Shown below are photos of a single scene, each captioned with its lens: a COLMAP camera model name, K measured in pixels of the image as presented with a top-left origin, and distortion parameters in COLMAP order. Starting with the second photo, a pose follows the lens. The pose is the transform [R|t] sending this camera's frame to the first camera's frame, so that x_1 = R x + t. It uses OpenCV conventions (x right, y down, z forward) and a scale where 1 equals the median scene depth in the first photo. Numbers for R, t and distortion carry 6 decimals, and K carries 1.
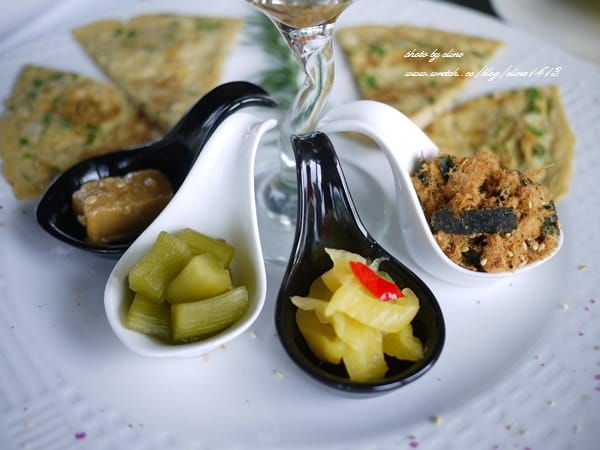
lens RADIAL K [[858.9, 0, 300.0], [0, 858.9, 225.0], [0, 0, 1]] dist [-0.117463, 0.022810]
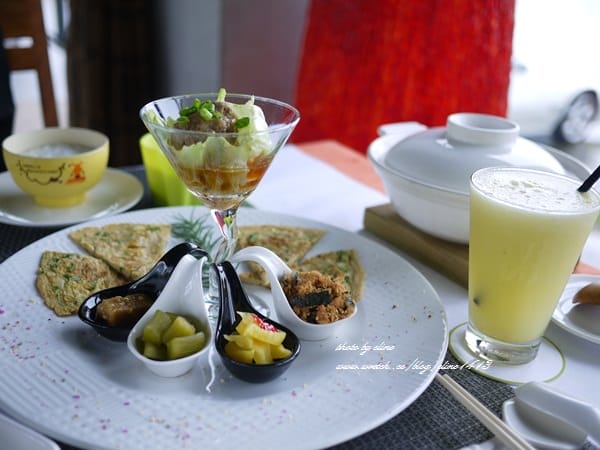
lens RADIAL K [[858.9, 0, 300.0], [0, 858.9, 225.0], [0, 0, 1]] dist [-0.117463, 0.022810]
pose [[0.984558, -0.025148, 0.173242, -0.171405], [0.075774, 0.953335, -0.292250, 0.419438], [-0.157808, 0.300864, 0.940520, -0.971503]]
